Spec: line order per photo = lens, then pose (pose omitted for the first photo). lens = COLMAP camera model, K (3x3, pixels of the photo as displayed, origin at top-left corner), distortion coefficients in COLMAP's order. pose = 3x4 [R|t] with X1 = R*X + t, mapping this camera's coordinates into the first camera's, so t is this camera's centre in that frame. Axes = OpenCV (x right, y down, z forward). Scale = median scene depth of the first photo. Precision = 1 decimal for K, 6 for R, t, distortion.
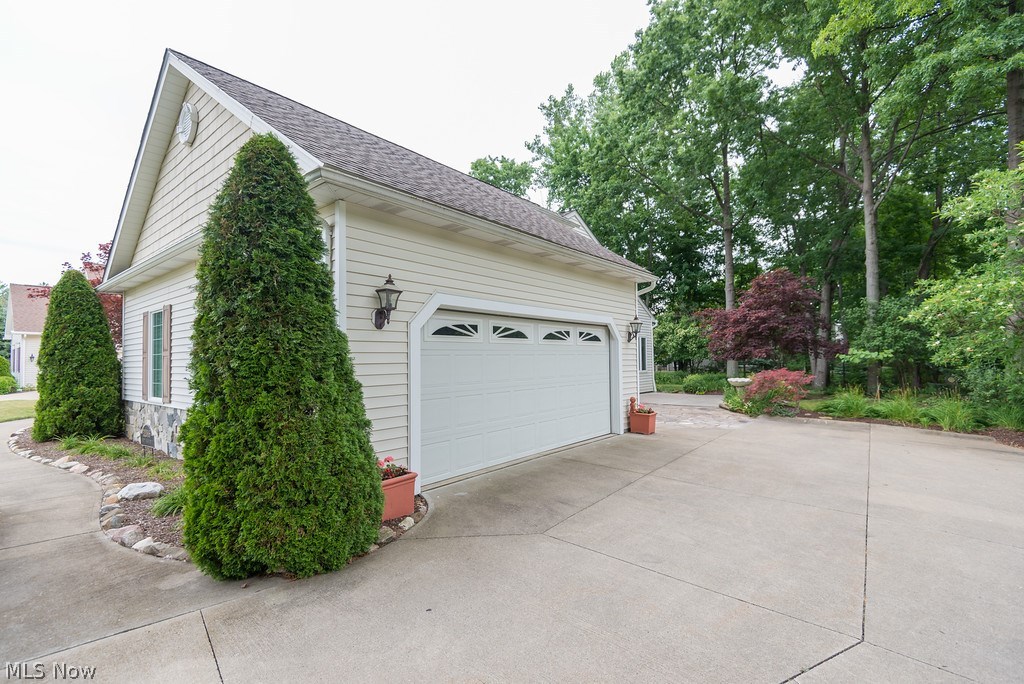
lens RADIAL K [[464.0, 0, 514.1], [0, 464.0, 346.0], [0, 0, 1]] dist [0.009194, -0.001105]
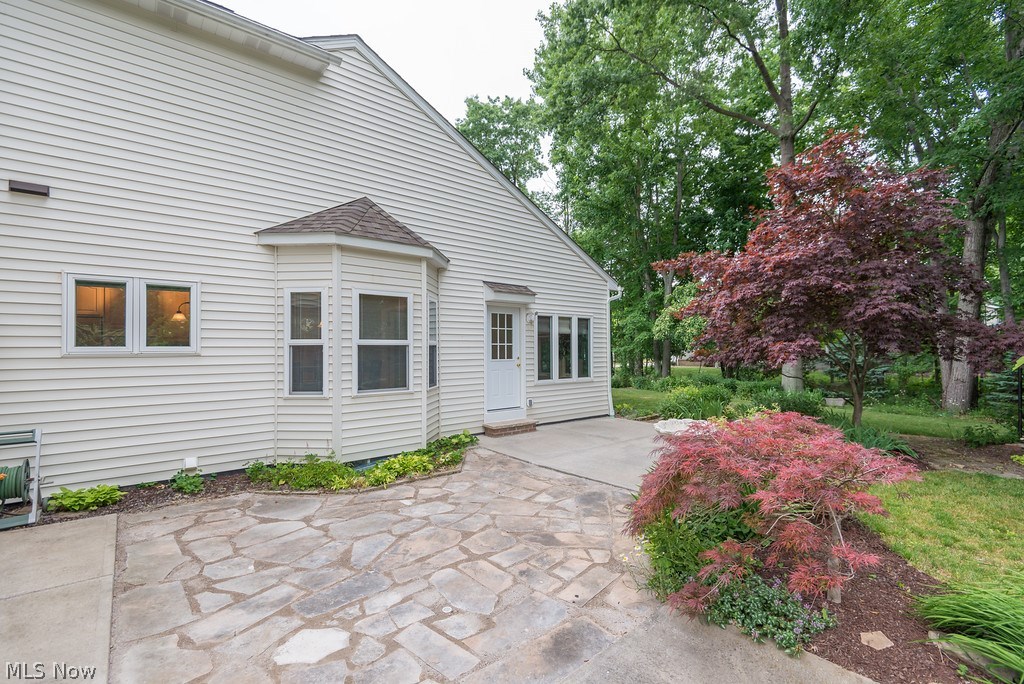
lens RADIAL K [[458.9, 0, 512.0], [0, 458.9, 342.0], [0, 0, 1]] dist [0.000738, -0.000349]
pose [[0.981500, 0.008240, -0.191282, 0.214008], [-0.004147, 0.999754, 0.021790, -0.000977], [0.191415, -0.020594, 0.981293, 0.325129]]
